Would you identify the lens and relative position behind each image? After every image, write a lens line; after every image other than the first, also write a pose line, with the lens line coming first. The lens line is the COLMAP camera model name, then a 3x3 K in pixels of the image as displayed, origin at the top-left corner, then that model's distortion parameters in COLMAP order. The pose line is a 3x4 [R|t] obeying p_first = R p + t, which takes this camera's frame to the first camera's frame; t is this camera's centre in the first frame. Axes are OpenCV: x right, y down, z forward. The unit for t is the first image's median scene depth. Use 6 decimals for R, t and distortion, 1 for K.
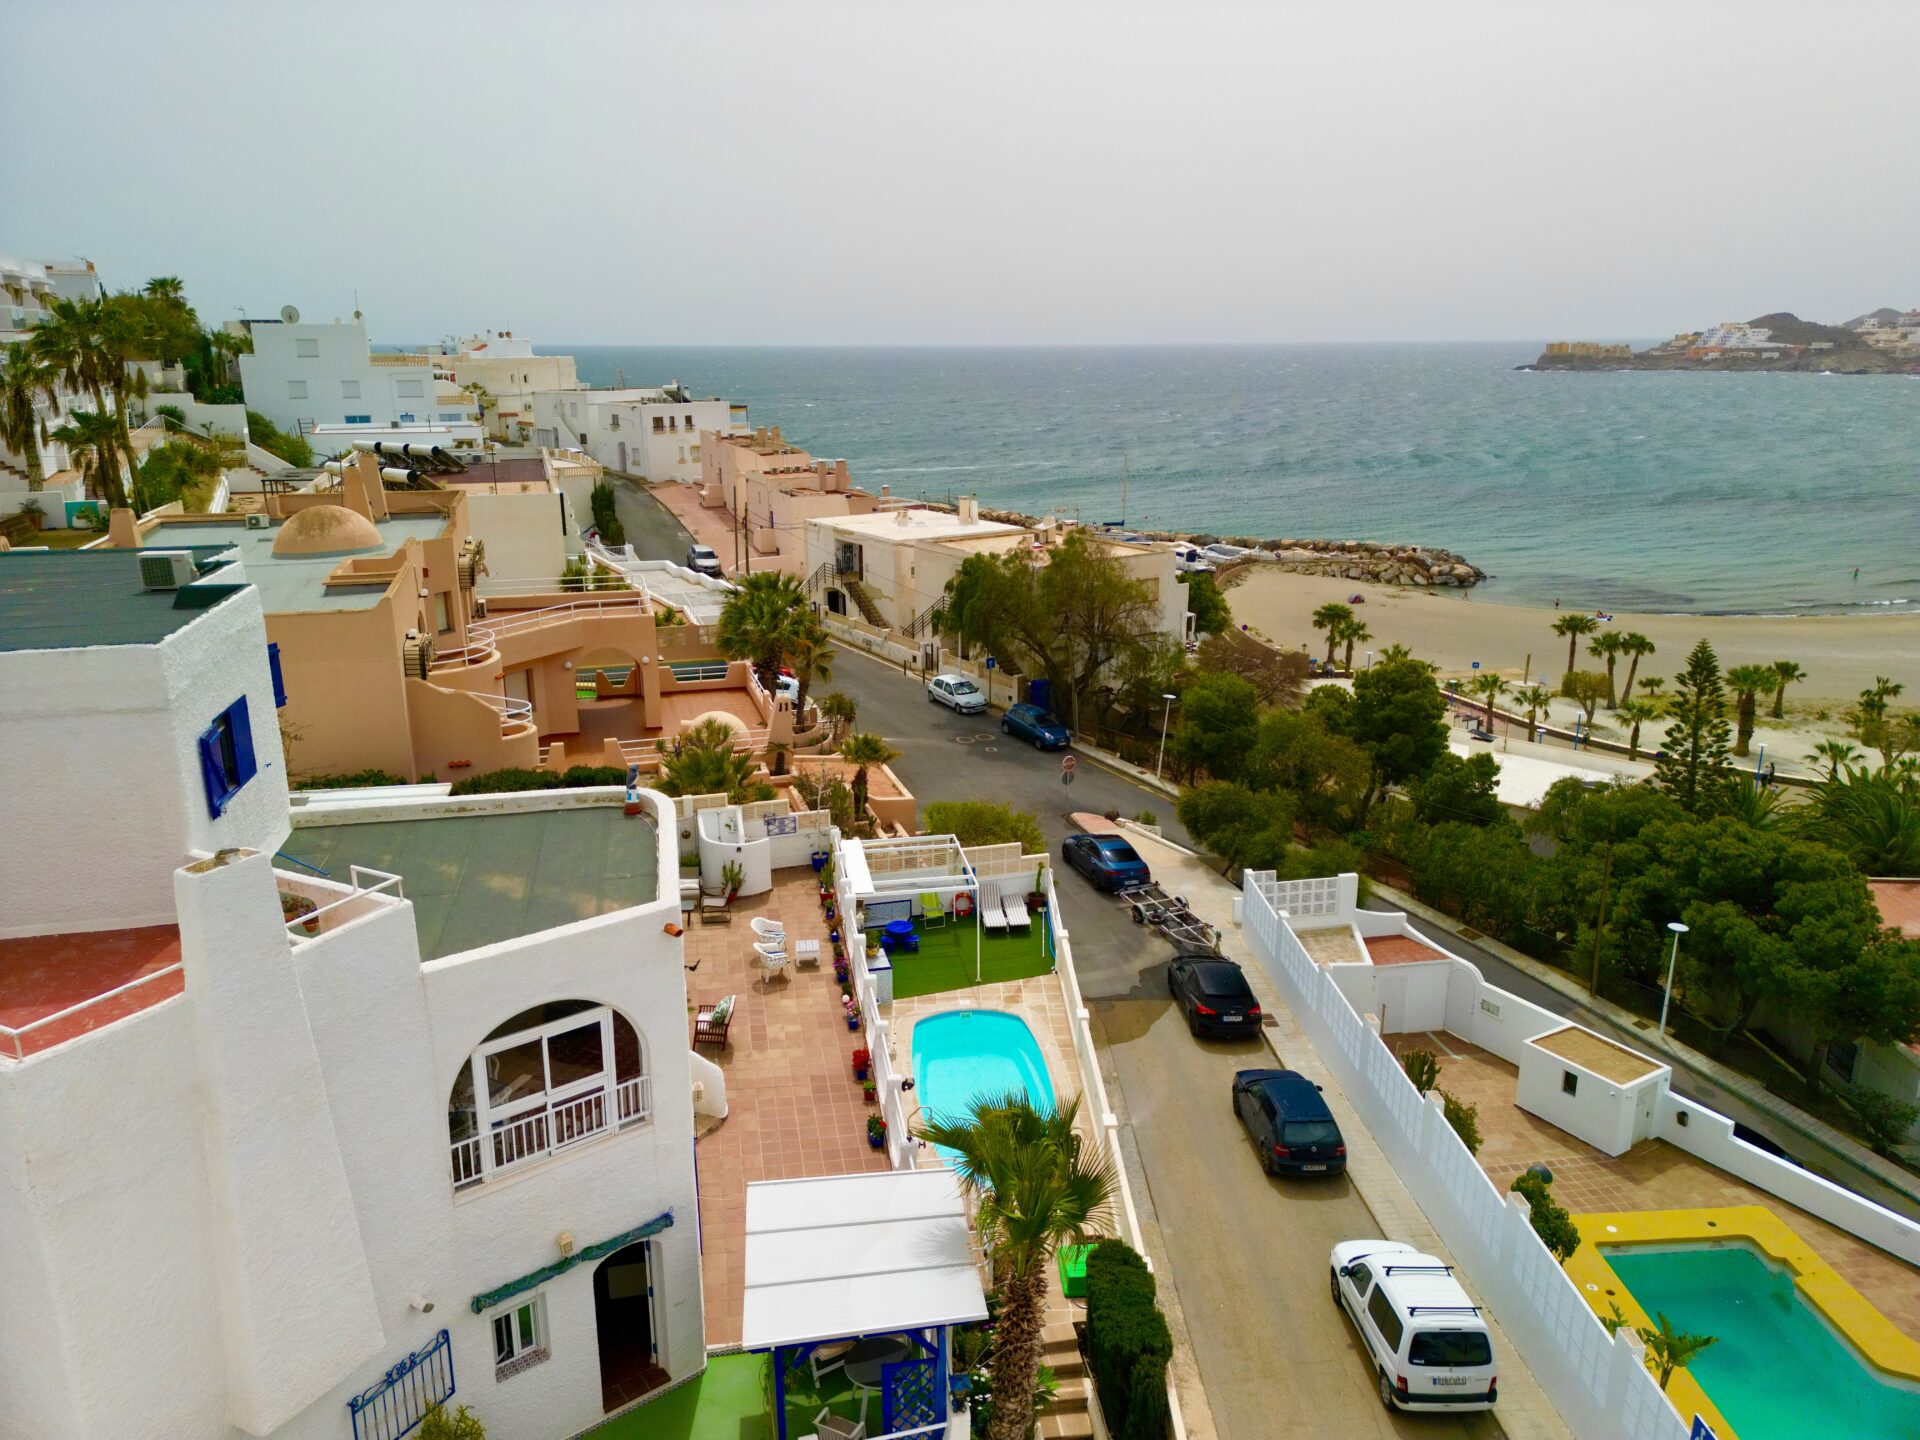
lens RADIAL K [[1337.4, 0, 959.4], [0, 1337.4, 723.7], [0, 0, 1]] dist [0.071681, -0.063296]
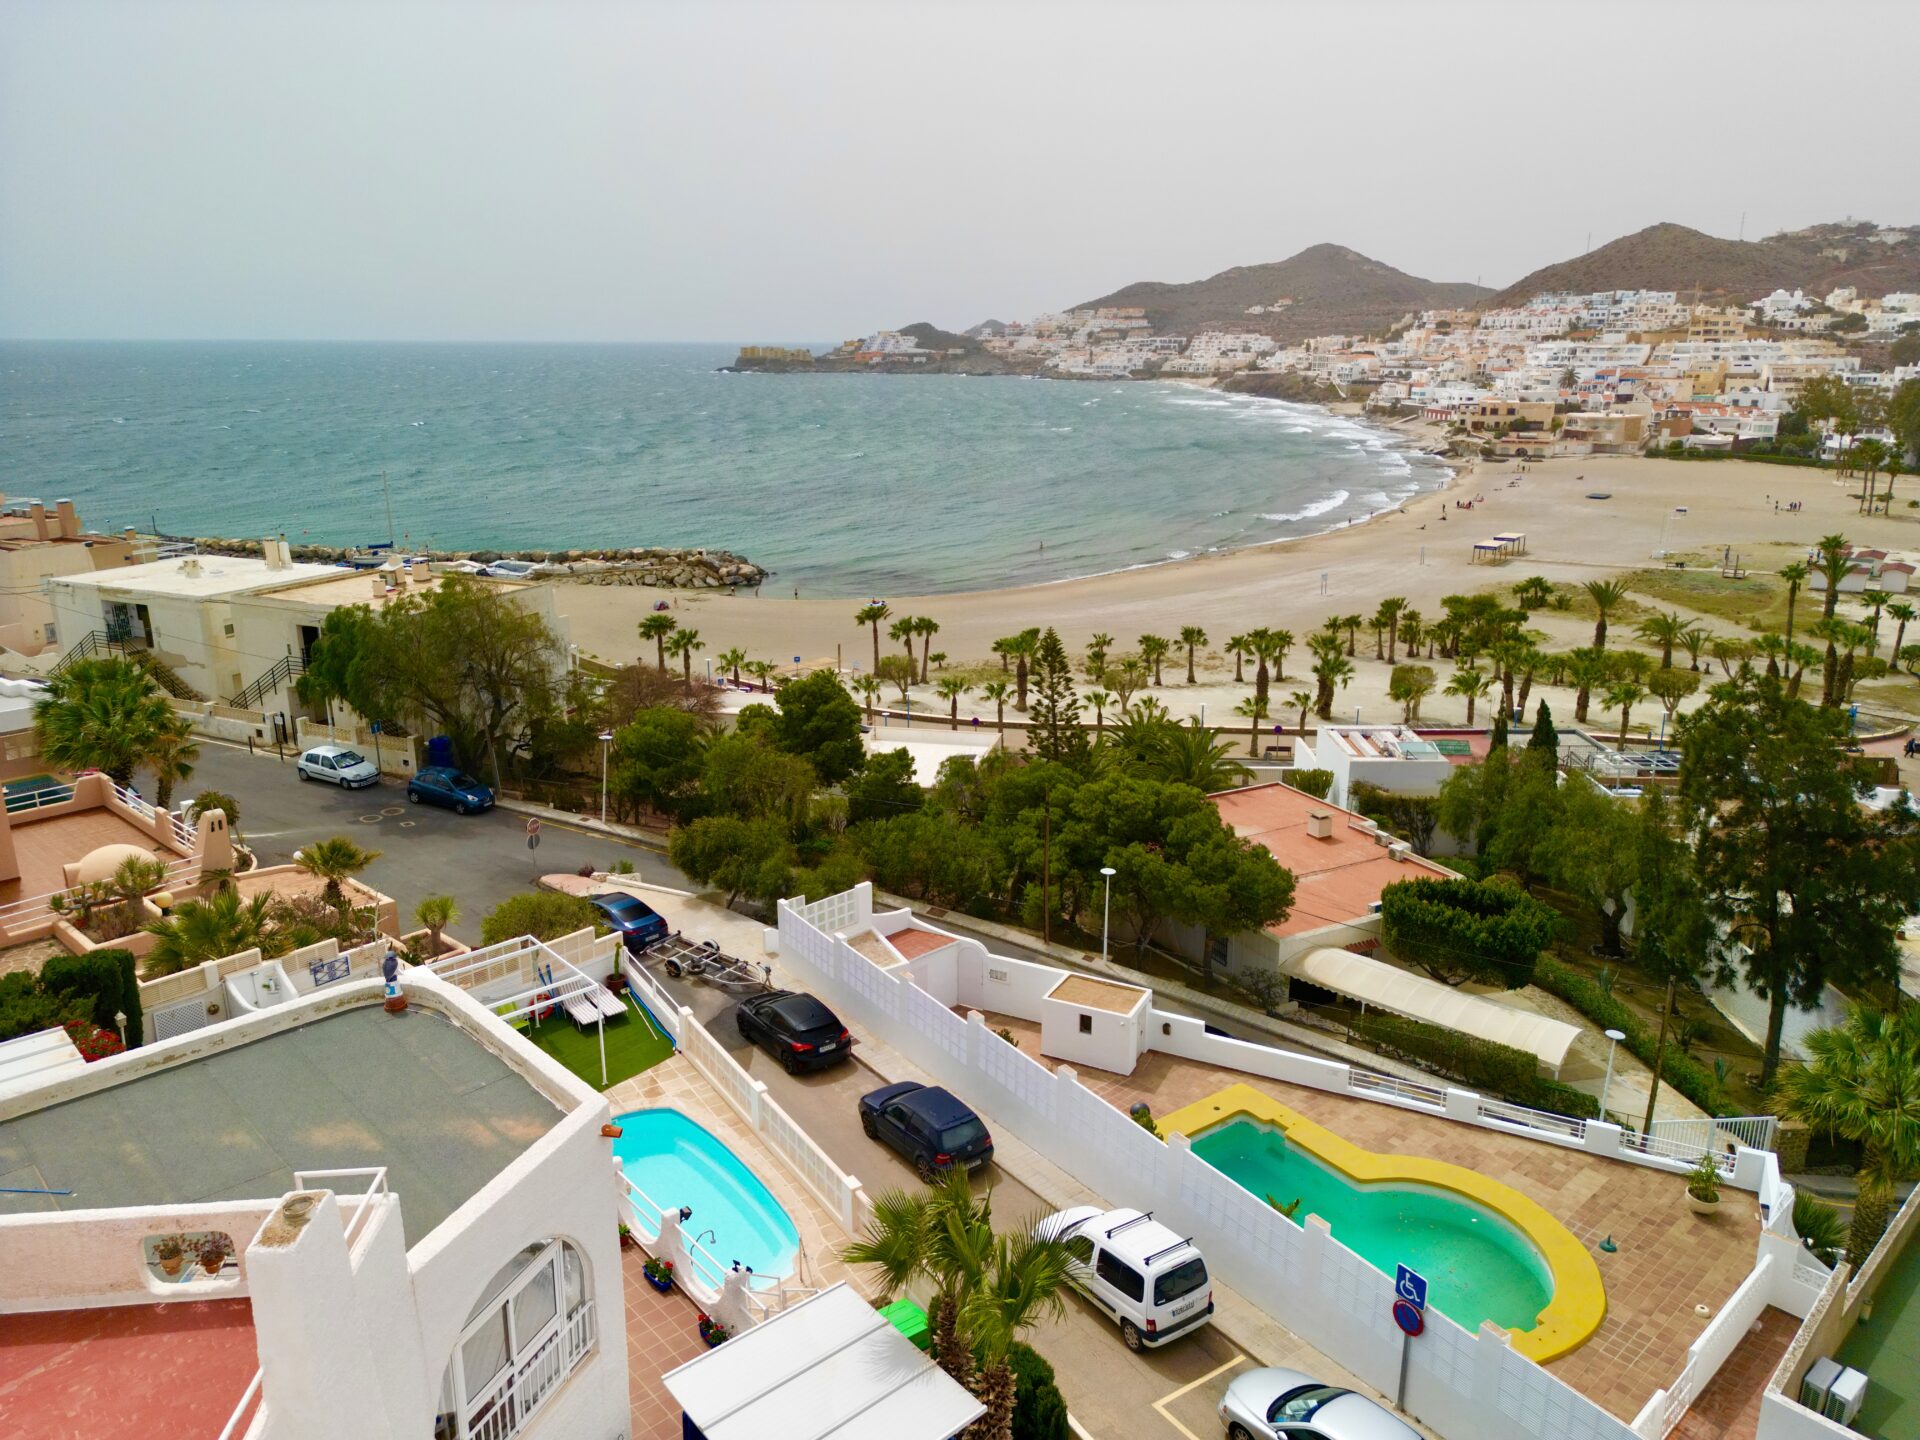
lens RADIAL K [[1337.4, 0, 960.4], [0, 1337.4, 731.6], [0, 0, 1]] dist [0.071681, -0.063296]
pose [[0.850728, -0.144525, 0.505345, -0.100047], [0.141869, 0.988907, 0.043990, -0.026616], [-0.506097, 0.034270, 0.861795, 0.026062]]
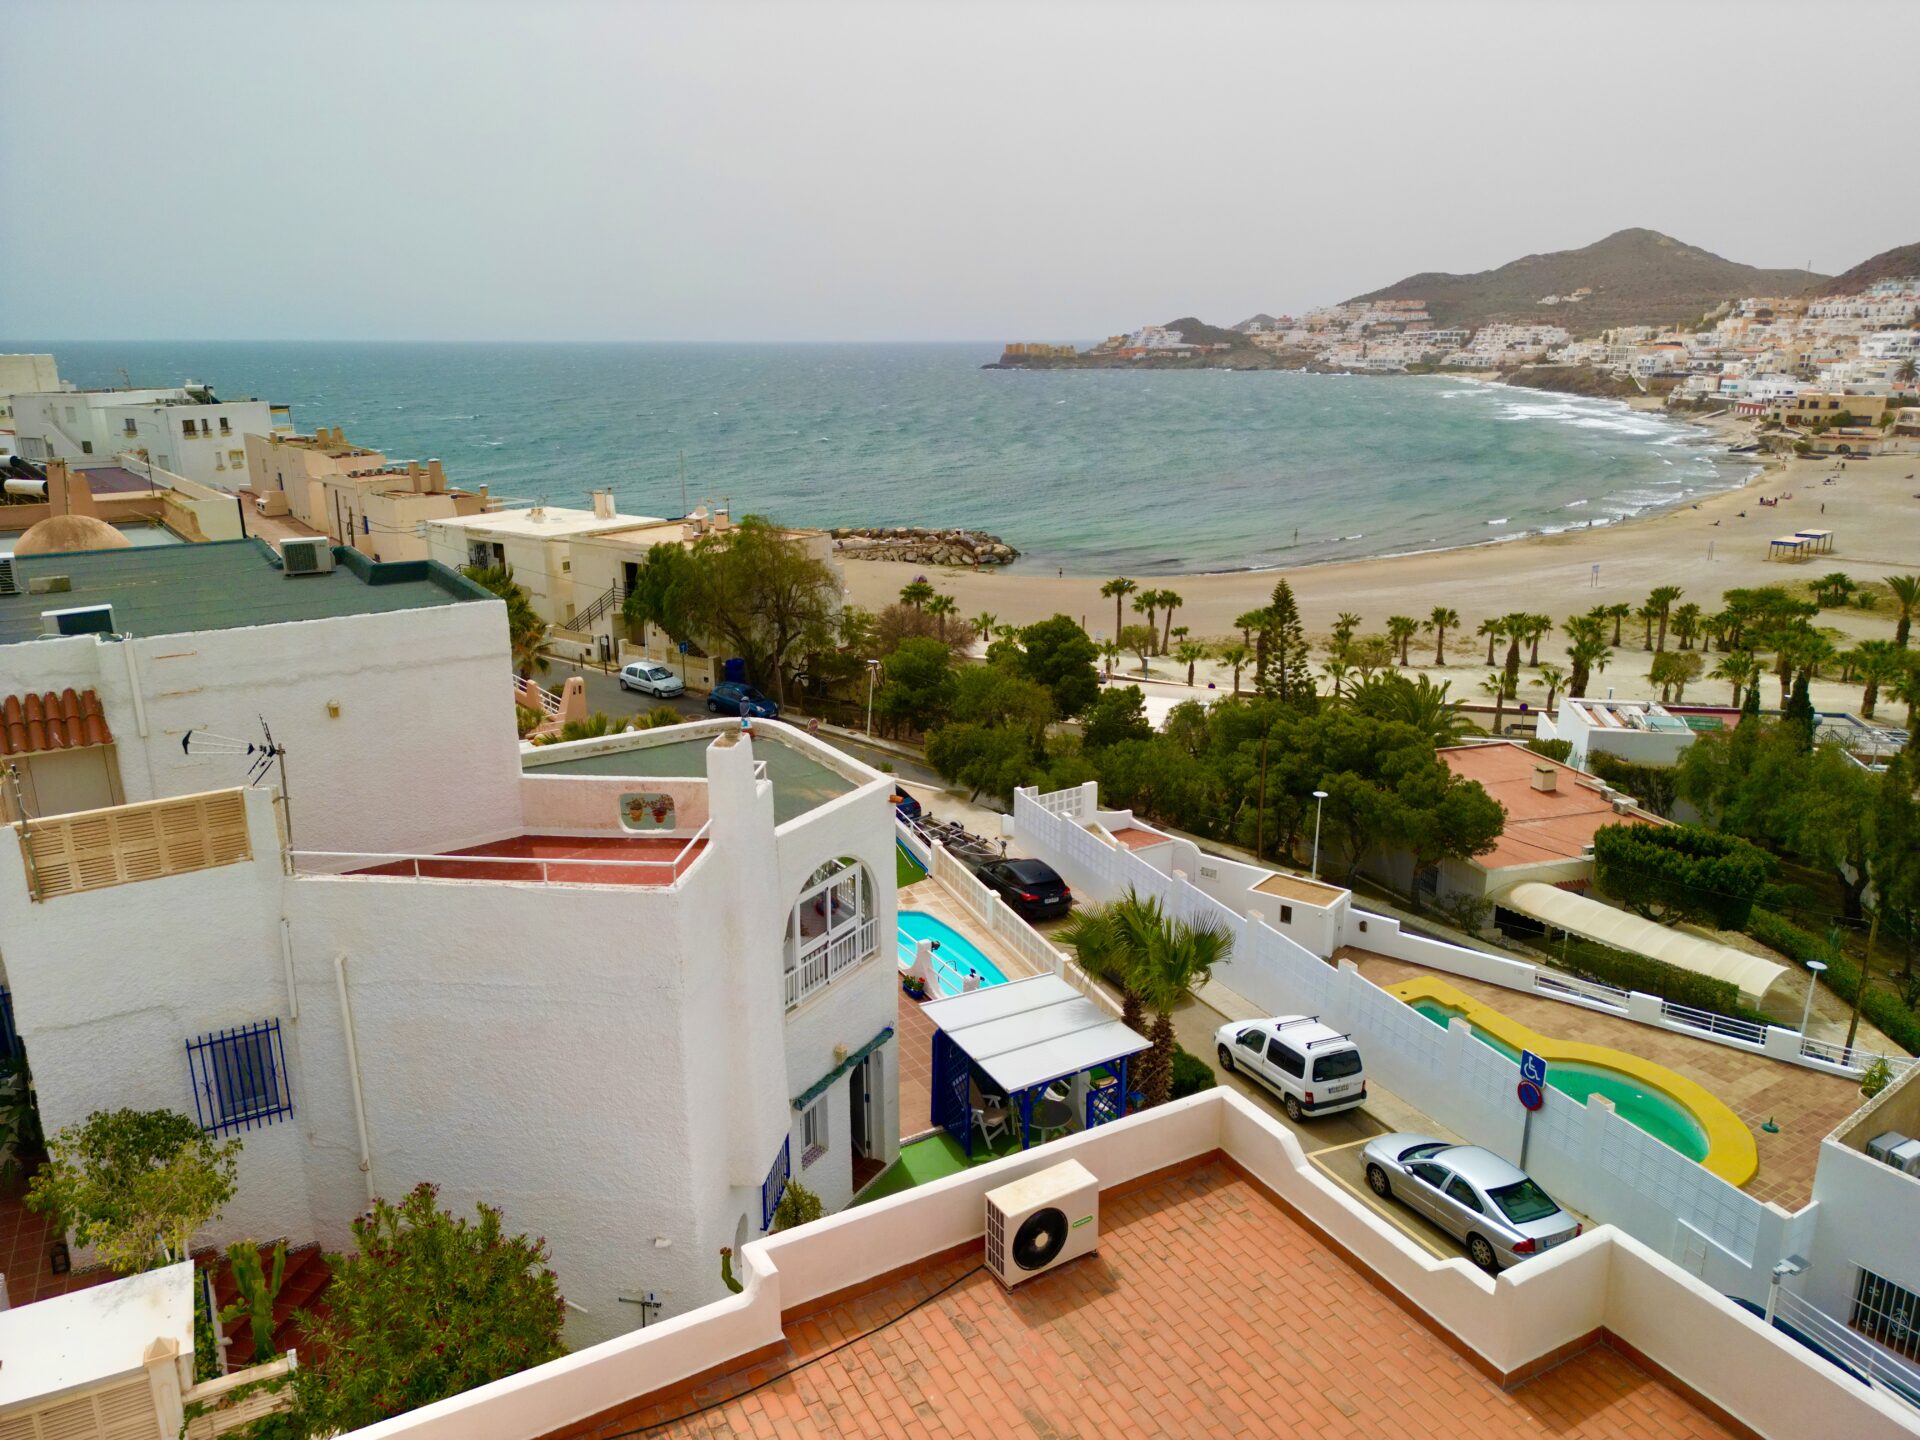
lens RADIAL K [[1337.4, 0, 962.9], [0, 1337.4, 724.6], [0, 0, 1]] dist [0.071681, -0.063296]
pose [[0.933411, -0.099949, 0.344607, -0.137564], [0.099301, 0.994865, 0.019580, 0.015253], [-0.344795, 0.015944, 0.938543, -0.052381]]
